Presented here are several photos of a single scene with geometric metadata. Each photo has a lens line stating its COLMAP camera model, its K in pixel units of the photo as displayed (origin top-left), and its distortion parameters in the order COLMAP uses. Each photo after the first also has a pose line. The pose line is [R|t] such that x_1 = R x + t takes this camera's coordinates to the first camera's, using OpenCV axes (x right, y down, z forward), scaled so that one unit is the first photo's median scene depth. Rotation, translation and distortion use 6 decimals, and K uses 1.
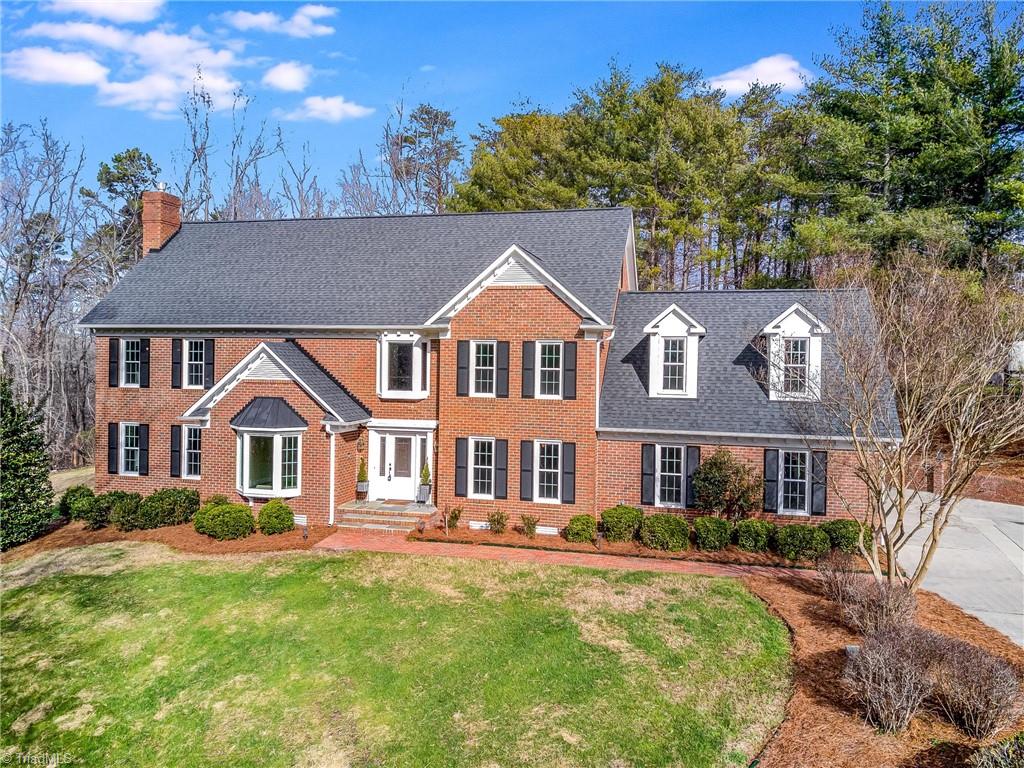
lens RADIAL K [[768.1, 0, 512.0], [0, 768.1, 384.0], [0, 0, 1]] dist [0.024334, -0.000770]
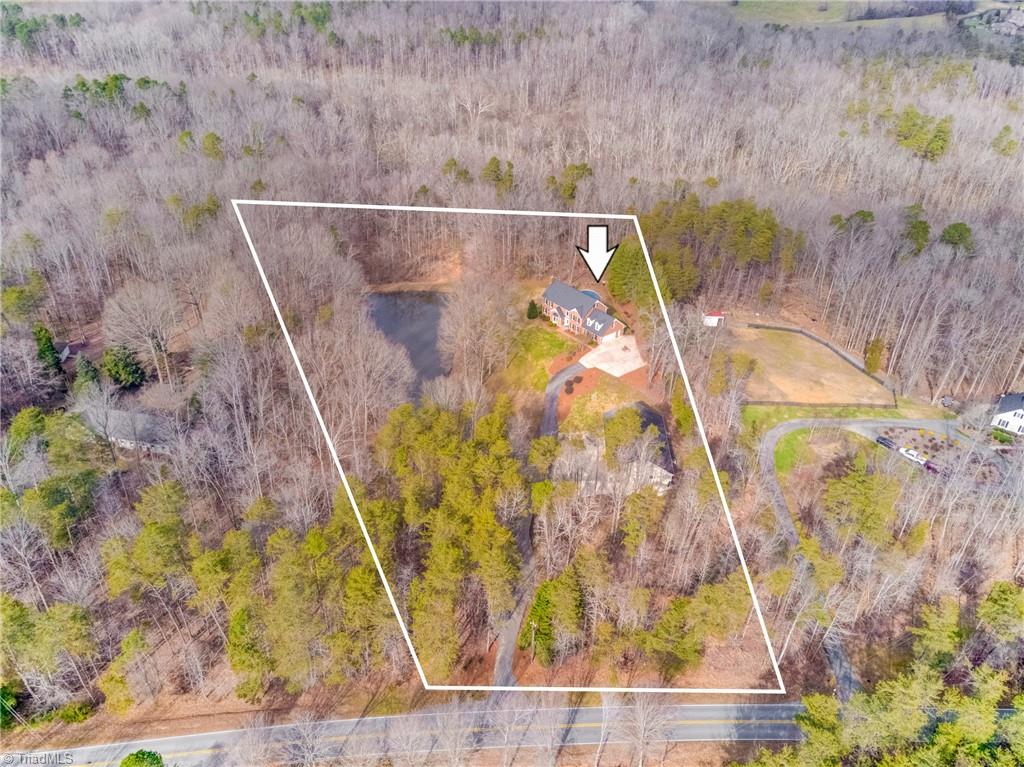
lens RADIAL K [[768.1, 0, 512.0], [0, 768.1, 383.5], [0, 0, 1]] dist [0.024334, -0.000770]
pose [[0.807790, 0.319709, -0.495239, 4.635852], [-0.024132, 0.857374, 0.514128, -4.489572], [0.588976, -0.403357, 0.700293, -6.937124]]
